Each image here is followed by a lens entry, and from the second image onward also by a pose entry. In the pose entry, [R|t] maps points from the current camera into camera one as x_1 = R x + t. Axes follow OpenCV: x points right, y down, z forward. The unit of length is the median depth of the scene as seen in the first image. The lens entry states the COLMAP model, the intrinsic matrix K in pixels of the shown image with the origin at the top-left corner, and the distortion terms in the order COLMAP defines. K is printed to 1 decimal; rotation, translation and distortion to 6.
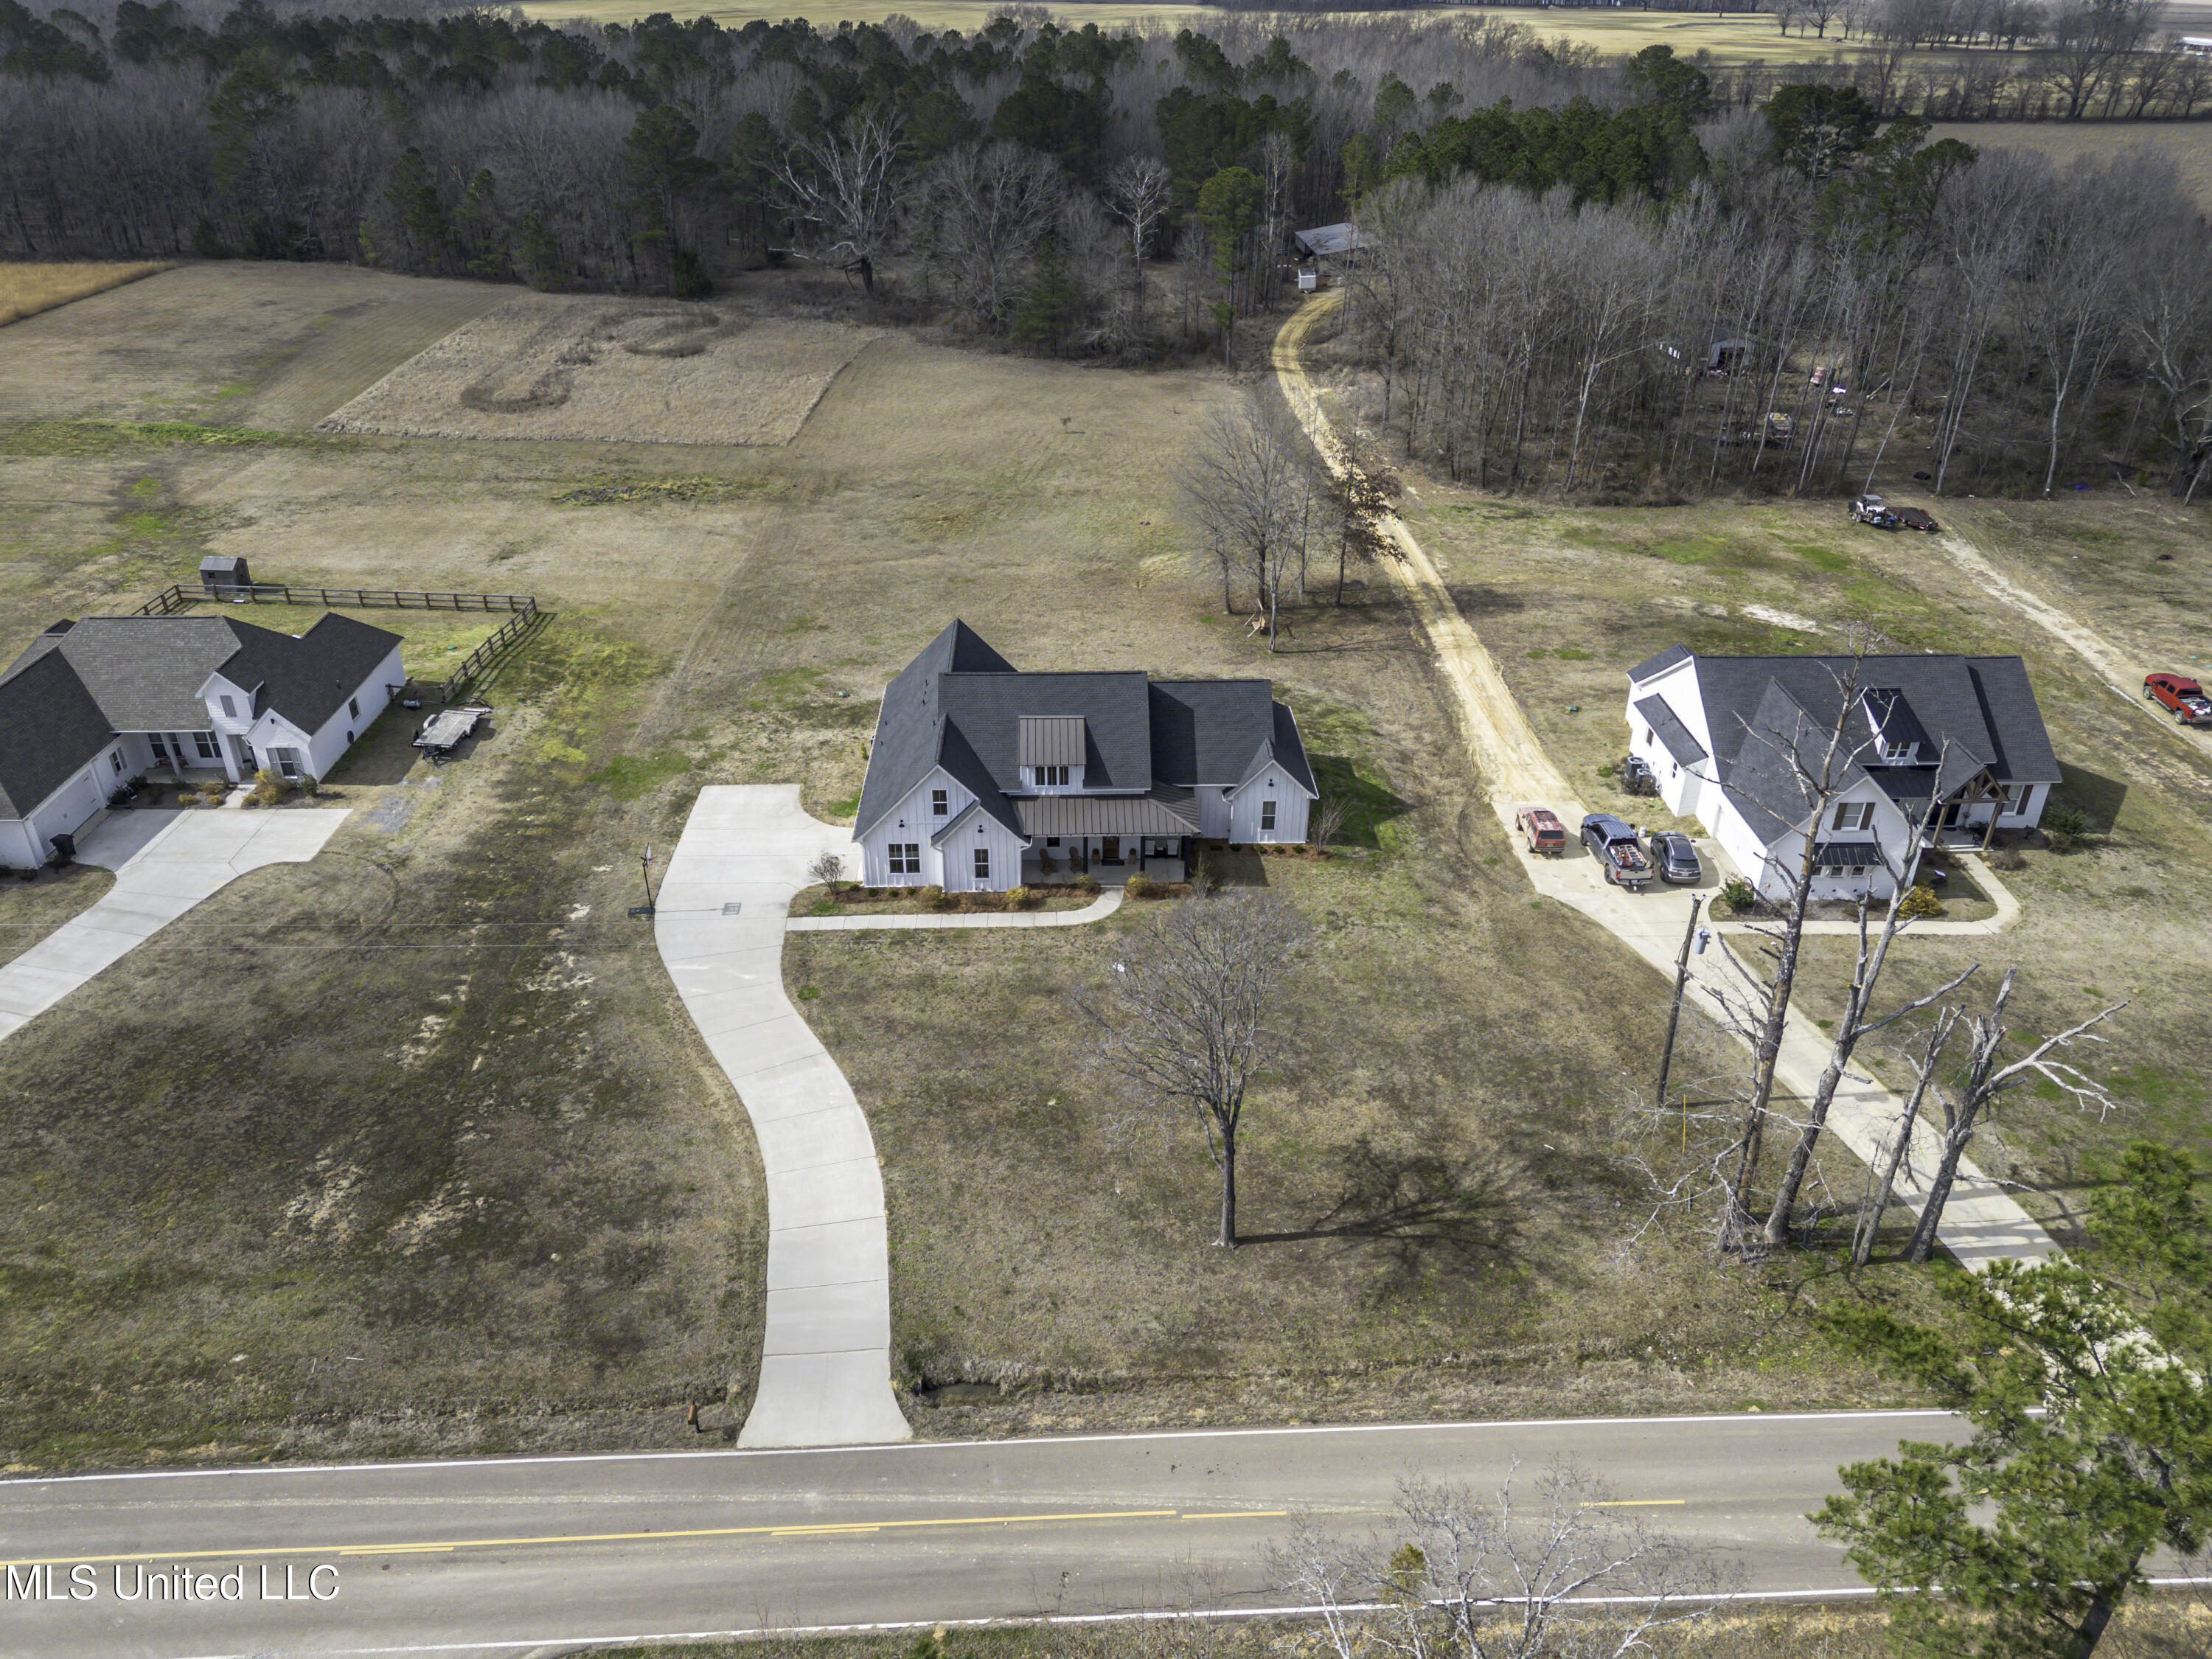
lens RADIAL K [[1552.1, 0, 1106.0], [0, 1552.1, 829.5], [0, 0, 1]] dist [0.065467, -0.053396]
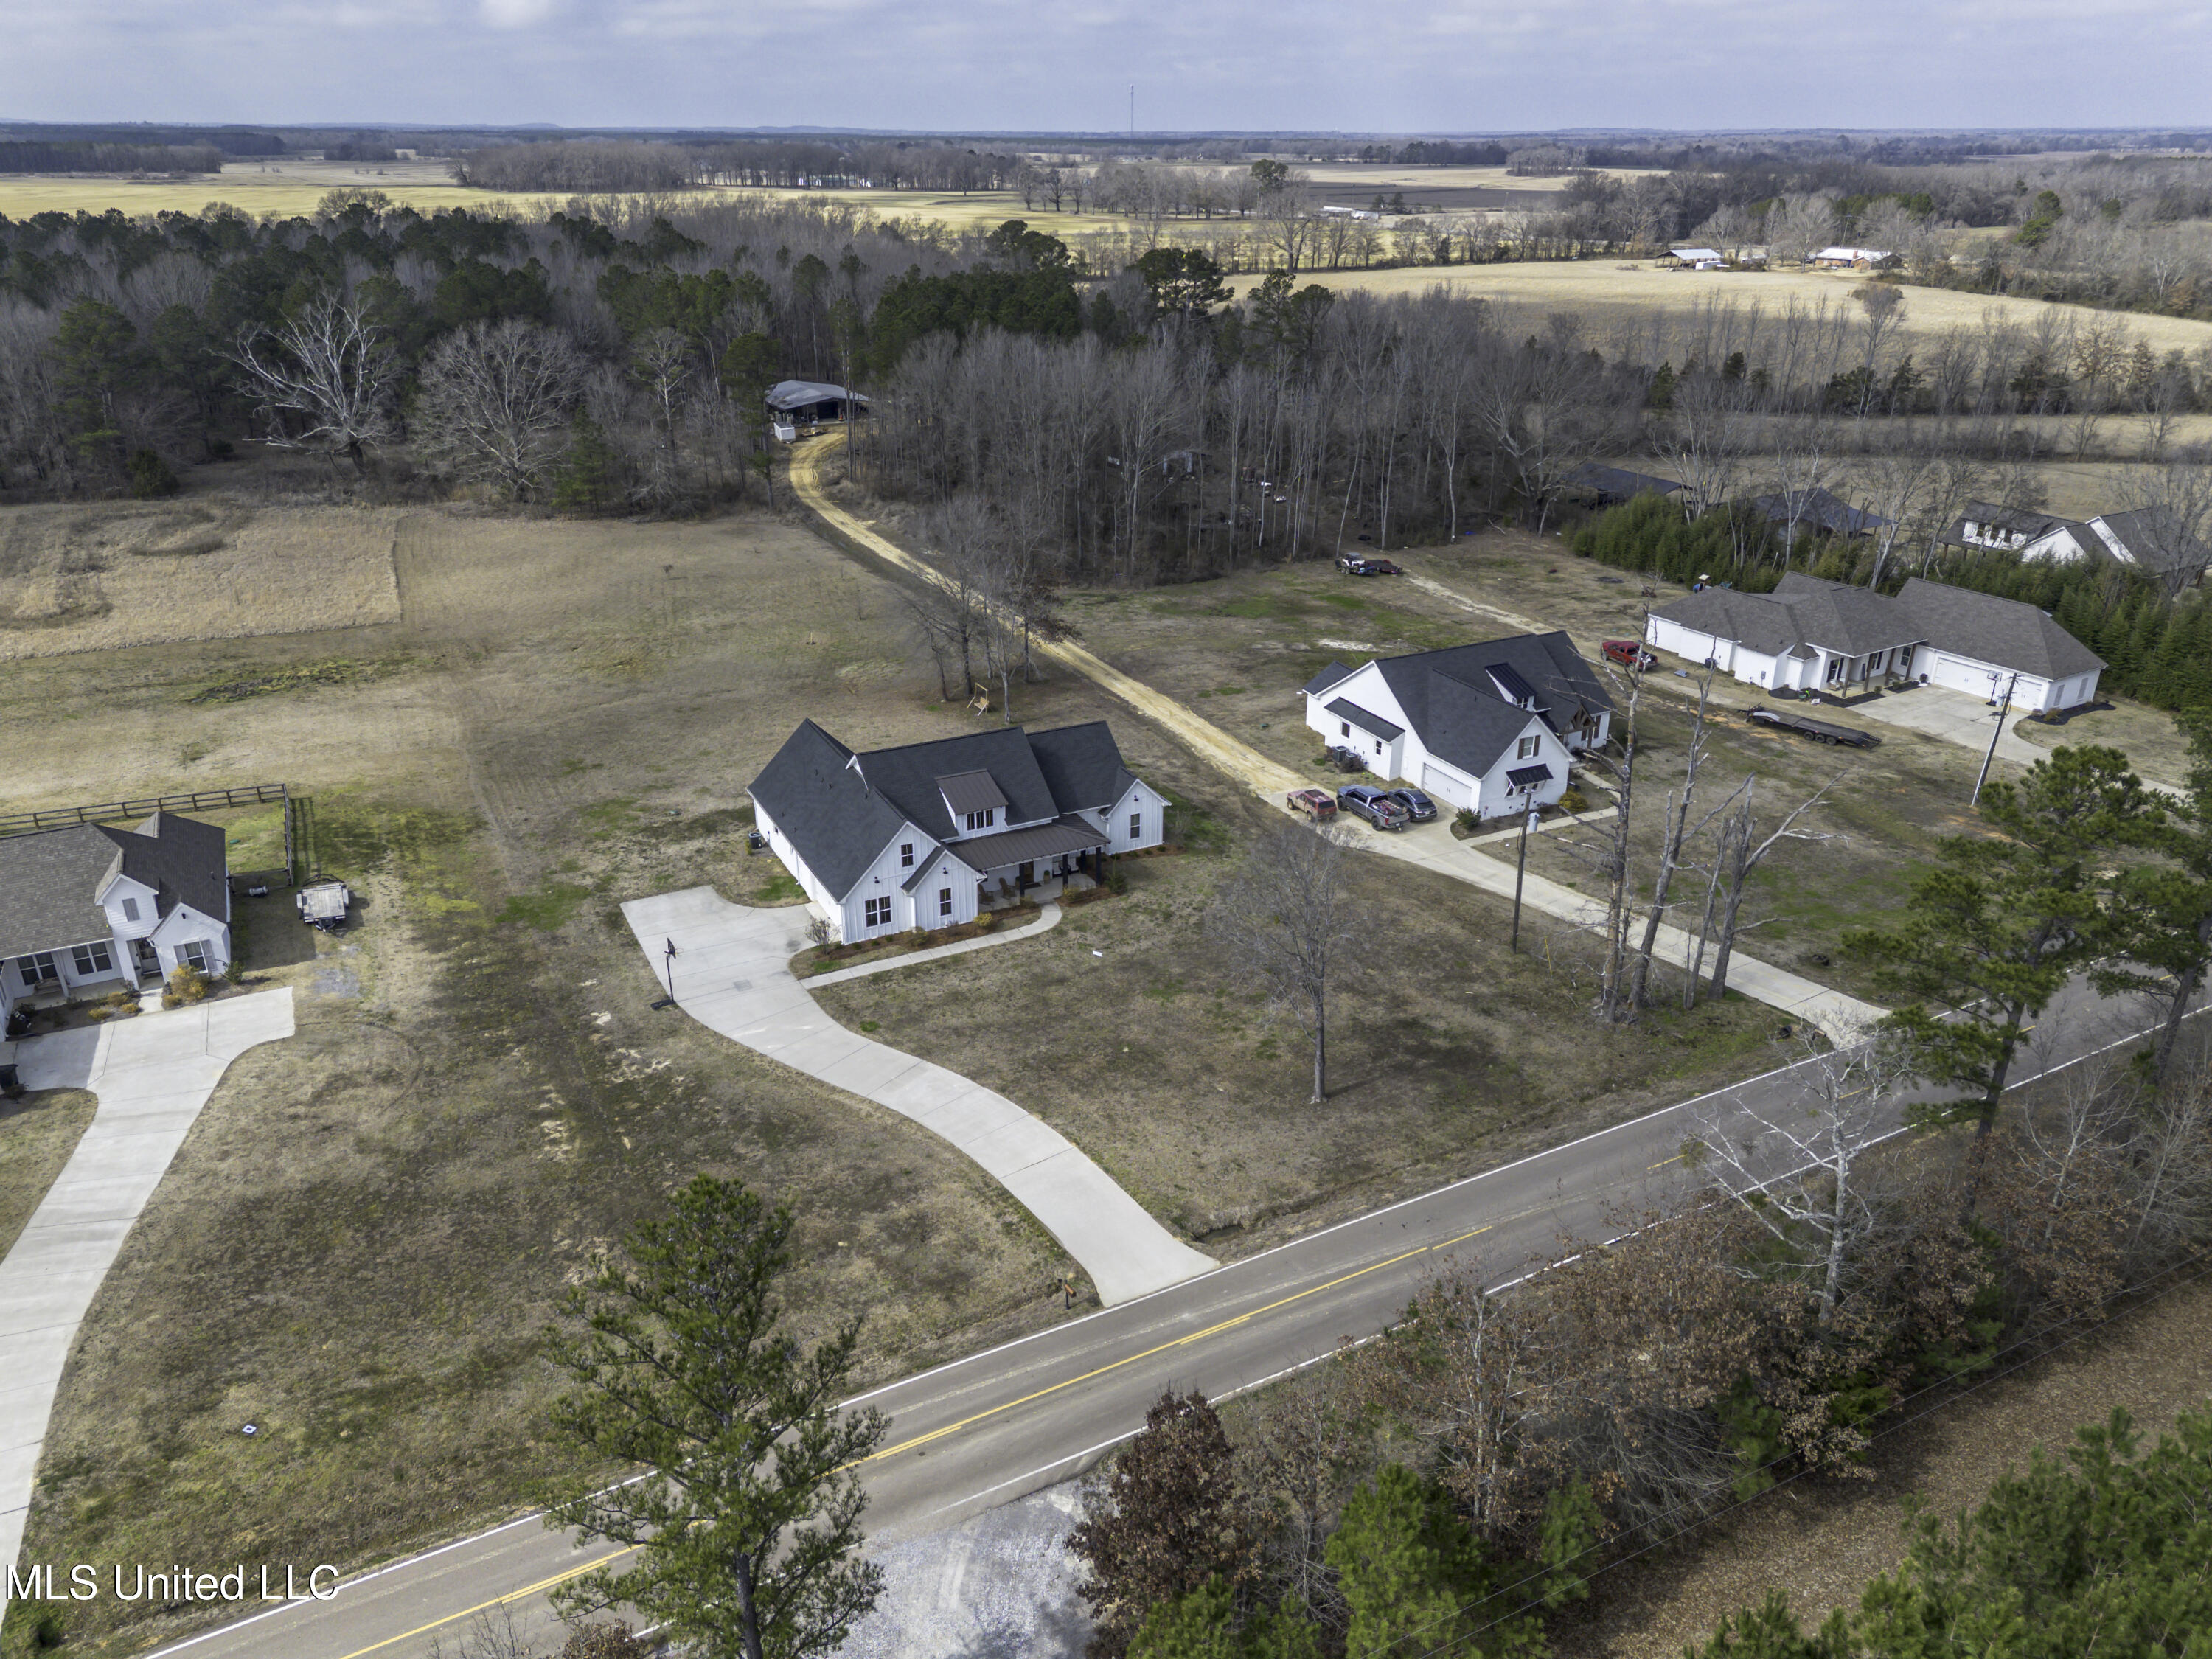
lens RADIAL K [[1552.1, 0, 1106.0], [0, 1552.1, 829.5], [0, 0, 1]] dist [0.065467, -0.053396]
pose [[0.905587, -0.176627, 0.385635, -0.390333], [0.211470, 0.976130, -0.049511, 0.049566], [-0.367685, 0.126387, 0.921322, -0.119739]]
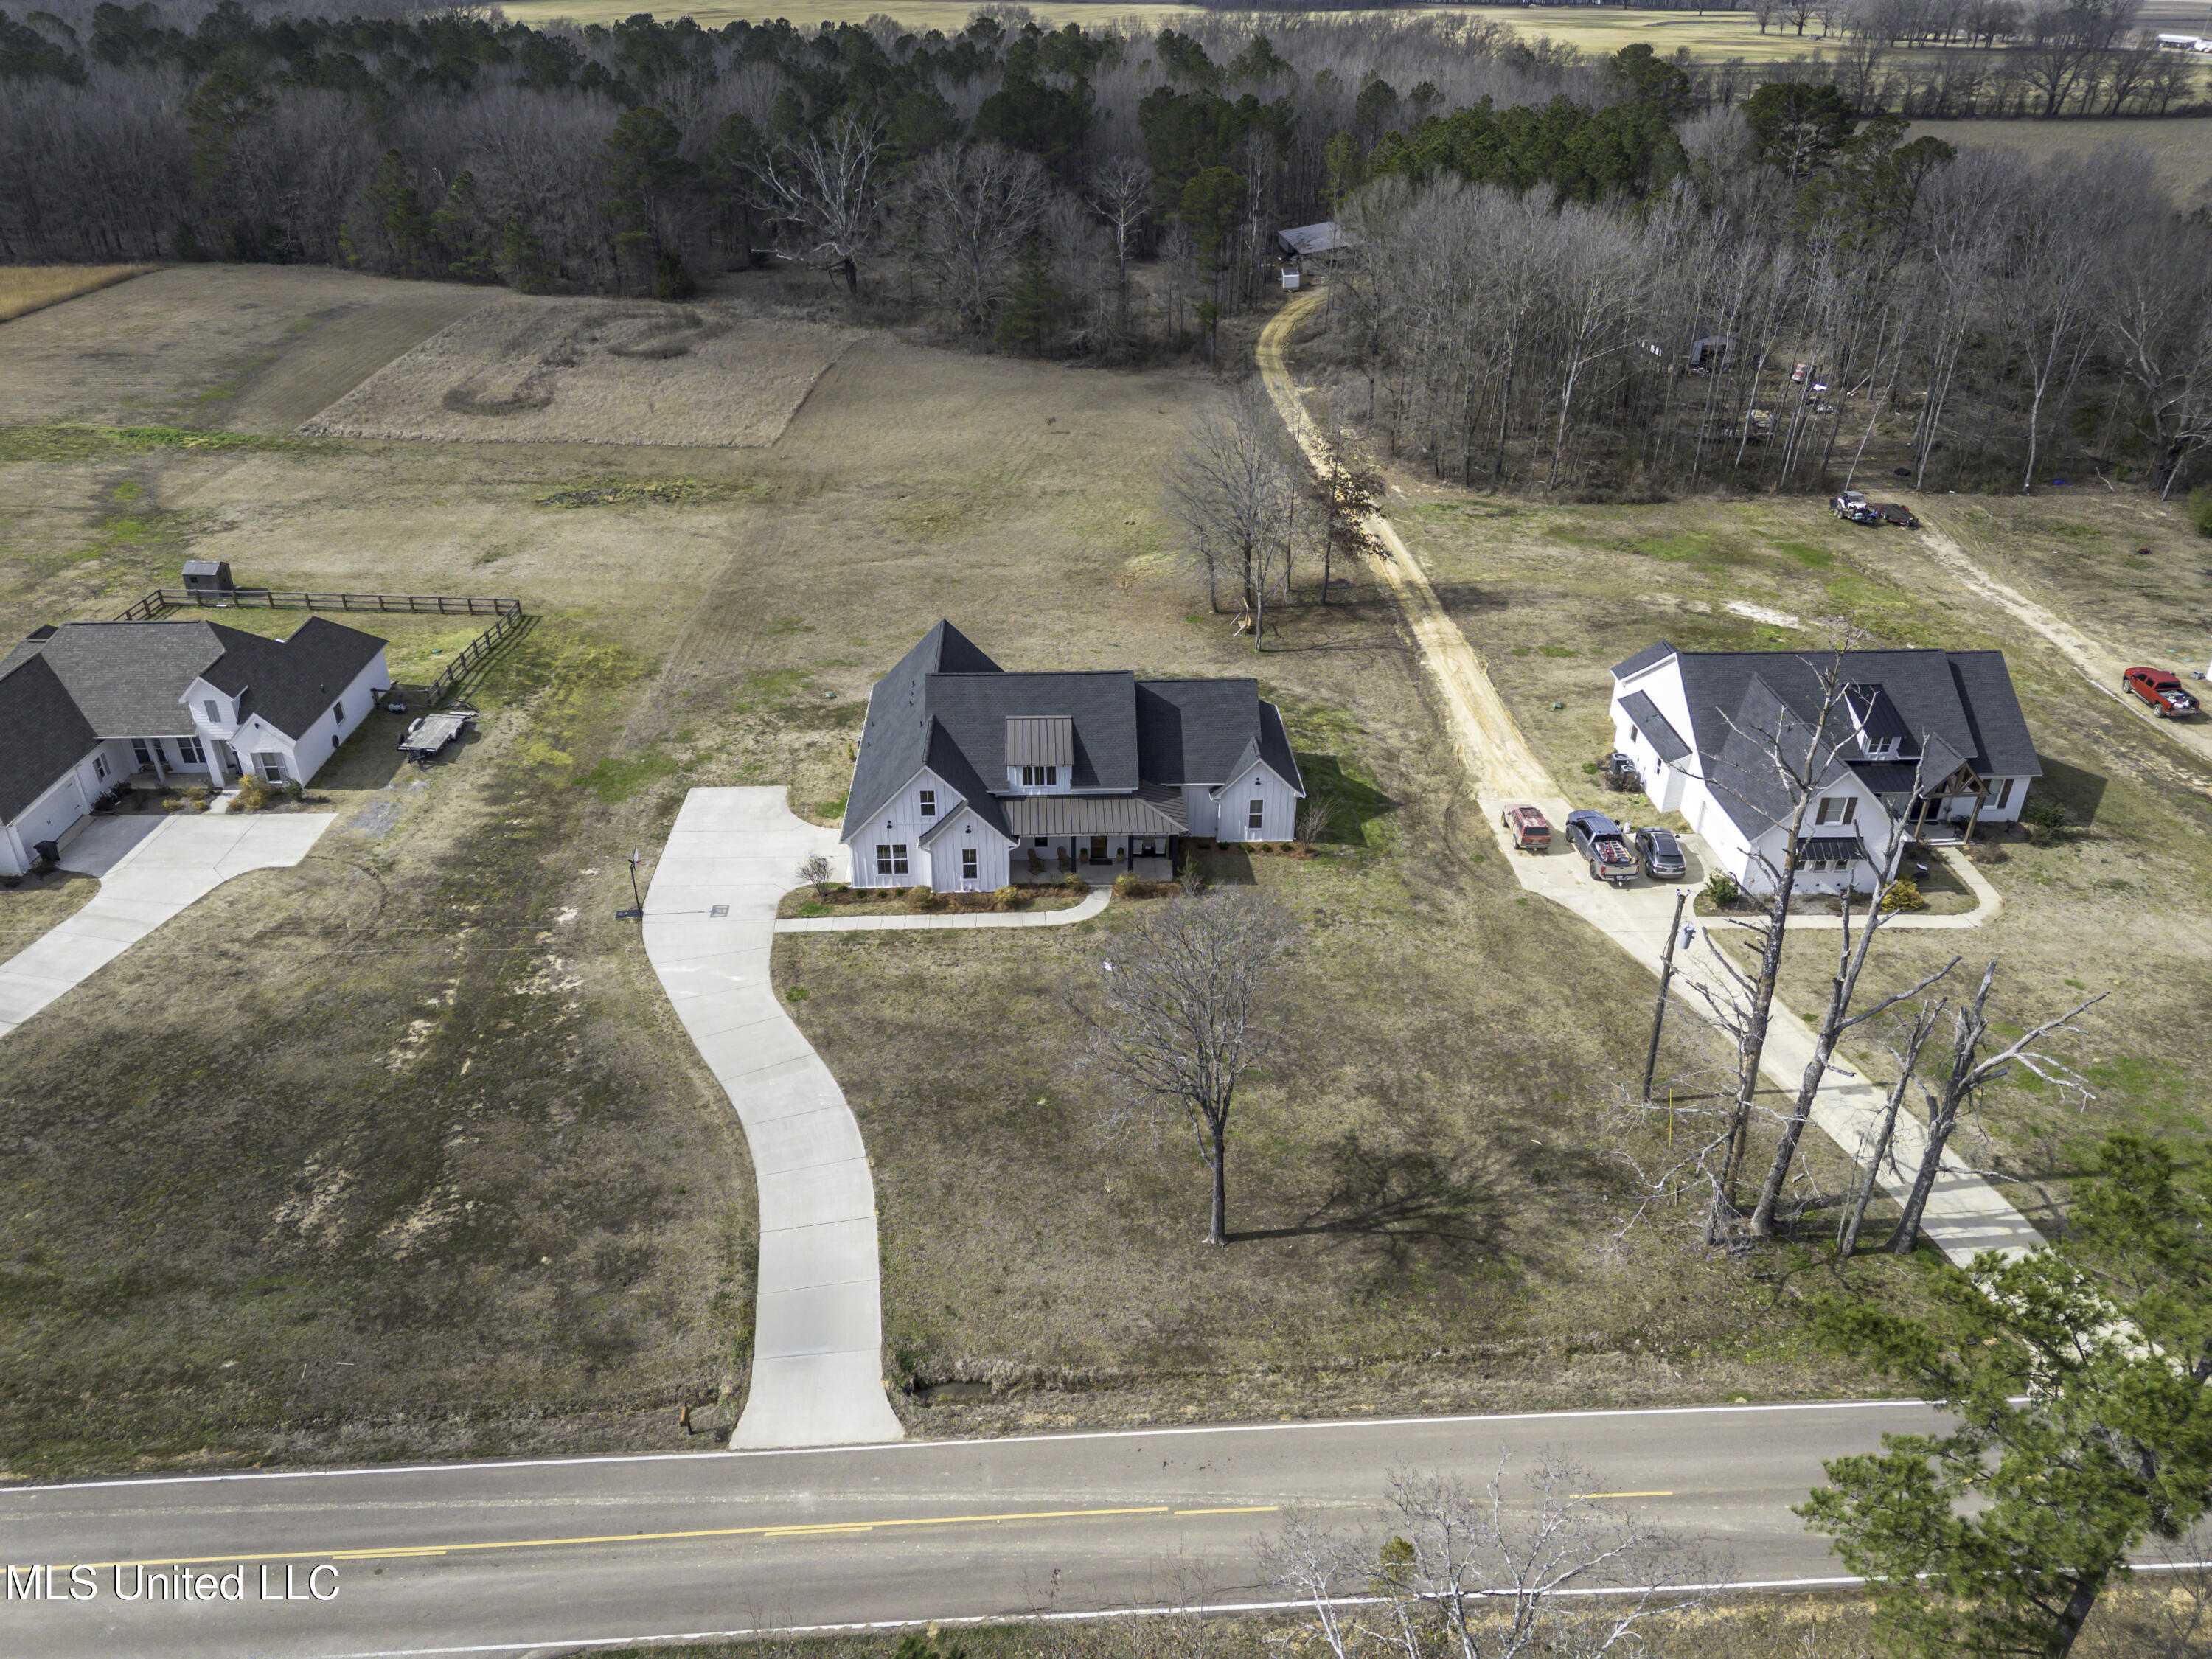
lens RADIAL K [[1552.1, 0, 1106.0], [0, 1552.1, 829.5], [0, 0, 1]] dist [0.065467, -0.053396]
pose [[0.999945, -0.006599, 0.008150, -0.000219], [0.006597, 0.999978, 0.000322, -0.000002], [-0.008152, -0.000268, 0.999967, -0.002029]]
